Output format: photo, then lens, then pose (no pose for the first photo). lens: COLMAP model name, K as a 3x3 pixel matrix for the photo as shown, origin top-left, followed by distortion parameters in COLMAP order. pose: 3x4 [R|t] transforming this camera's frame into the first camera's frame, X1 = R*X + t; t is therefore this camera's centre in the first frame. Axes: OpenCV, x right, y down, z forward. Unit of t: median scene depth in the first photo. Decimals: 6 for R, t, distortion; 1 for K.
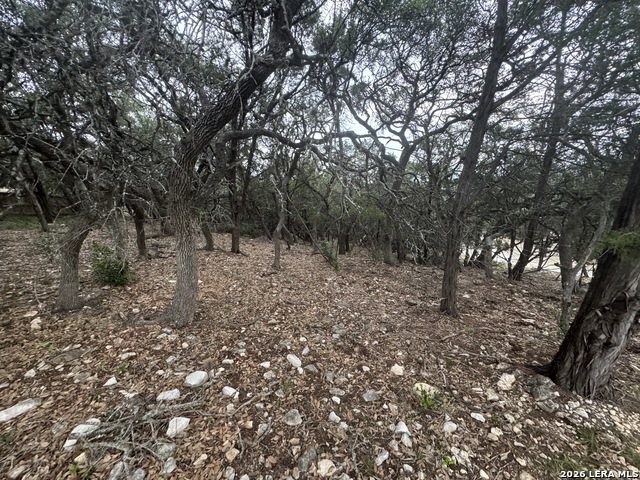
lens RADIAL K [[256.2, 0, 319.3], [0, 256.2, 241.3], [0, 0, 1]] dist [0.001348, 0.000302]
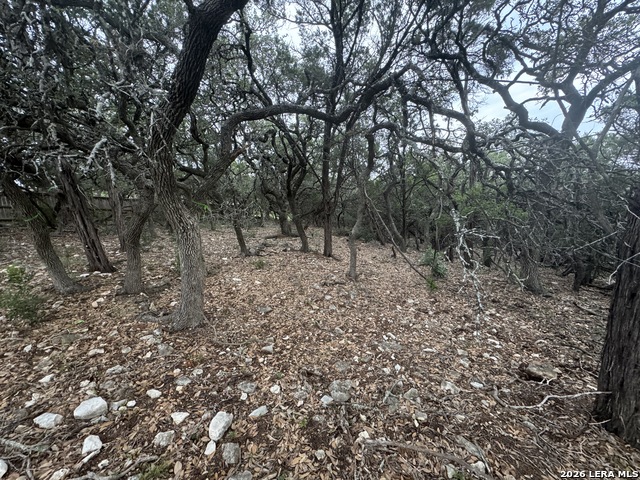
lens RADIAL K [[256.2, 0, 320.6], [0, 256.2, 238.0], [0, 0, 1]] dist [0.001348, 0.000302]
pose [[0.860447, 0.035454, -0.508306, 0.148189], [-0.053212, 0.998374, -0.020440, -0.001728], [0.506755, 0.044635, 0.860934, 0.189803]]
